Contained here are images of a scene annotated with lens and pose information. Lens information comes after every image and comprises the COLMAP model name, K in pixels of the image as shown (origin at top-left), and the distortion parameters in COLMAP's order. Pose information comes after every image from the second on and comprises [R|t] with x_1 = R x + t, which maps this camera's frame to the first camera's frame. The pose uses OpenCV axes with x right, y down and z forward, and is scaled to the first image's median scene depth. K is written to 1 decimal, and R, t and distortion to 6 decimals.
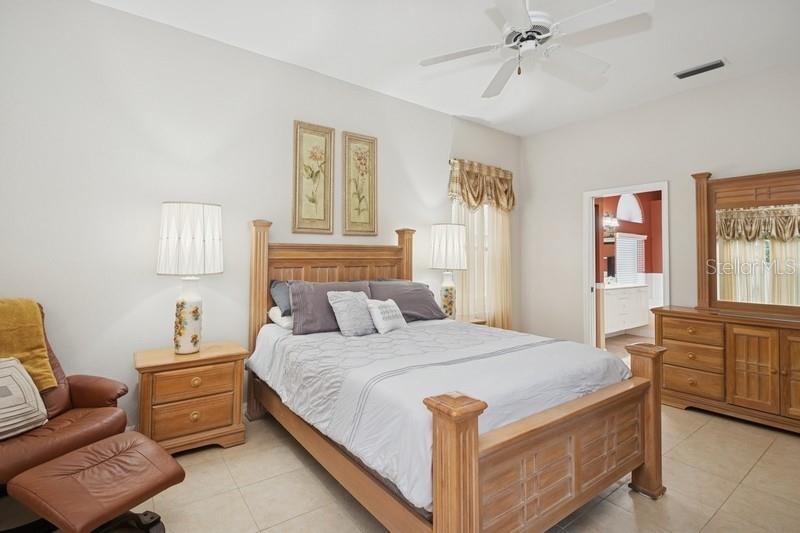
lens RADIAL K [[379.7, 0, 385.4], [0, 379.7, 241.7], [0, 0, 1]] dist [-0.000332, -0.000016]
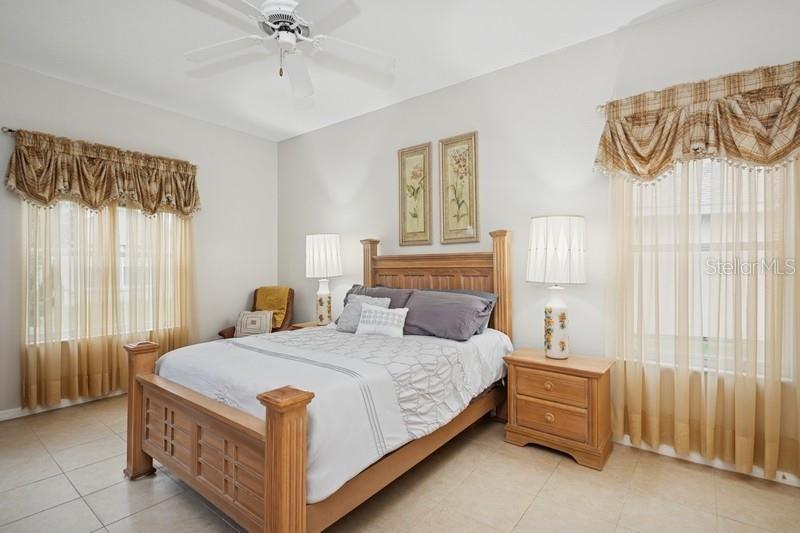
lens RADIAL K [[383.7, 0, 400.0], [0, 383.7, 266.5], [0, 0, 1]] dist [0.001389, 0.000007]
pose [[0.285546, -0.006072, -0.958346, 0.821335], [0.043202, 0.999045, 0.006543, 0.029282], [0.957391, -0.043271, 0.285536, 0.593880]]
